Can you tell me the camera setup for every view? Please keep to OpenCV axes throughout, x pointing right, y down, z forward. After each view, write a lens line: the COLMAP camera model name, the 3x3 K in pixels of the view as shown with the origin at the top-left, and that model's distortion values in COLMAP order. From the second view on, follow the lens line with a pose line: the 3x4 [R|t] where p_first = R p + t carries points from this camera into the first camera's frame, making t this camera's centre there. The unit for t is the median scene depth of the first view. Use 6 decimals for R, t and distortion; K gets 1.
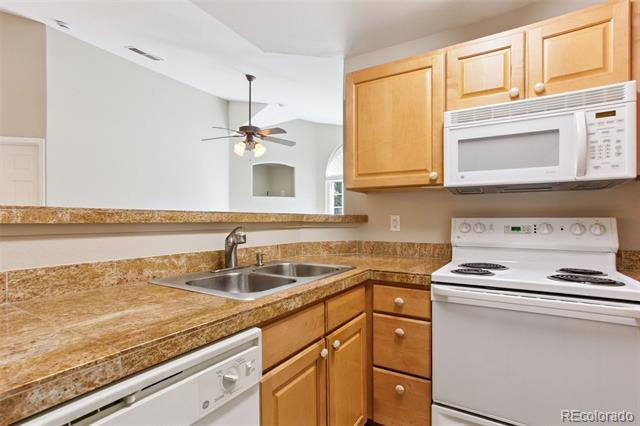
lens RADIAL K [[320.0, 0, 320.6], [0, 320.0, 219.1], [0, 0, 1]] dist [-0.010157, -0.003995]
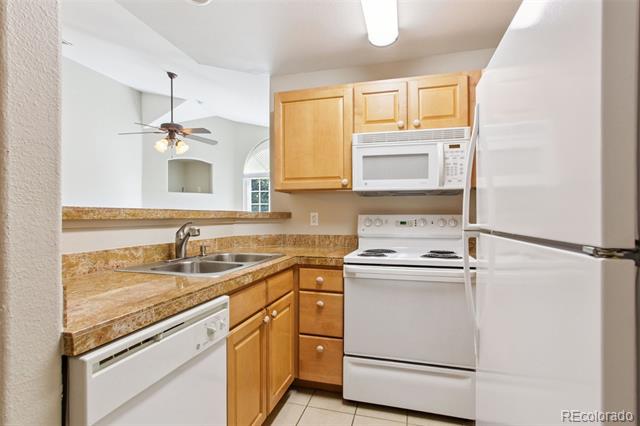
lens RADIAL K [[320.0, 0, 319.8], [0, 320.0, 214.1], [0, 0, 1]] dist [-0.010157, -0.003995]
pose [[0.963042, 0.002170, 0.269342, -0.101200], [-0.001265, 0.999993, -0.003533, -0.002604], [-0.269348, 0.003062, 0.963038, -0.240150]]
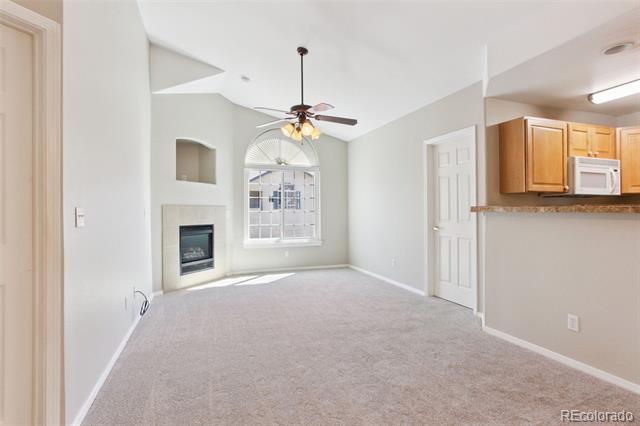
lens RADIAL K [[320.0, 0, 314.9], [0, 320.0, 207.4], [0, 0, 1]] dist [-0.010157, -0.003995]
pose [[0.627017, 0.001676, 0.779004, -2.326556], [0.003081, 0.999985, -0.004632, -0.016833], [-0.779000, 0.005304, 0.627002, 1.114841]]
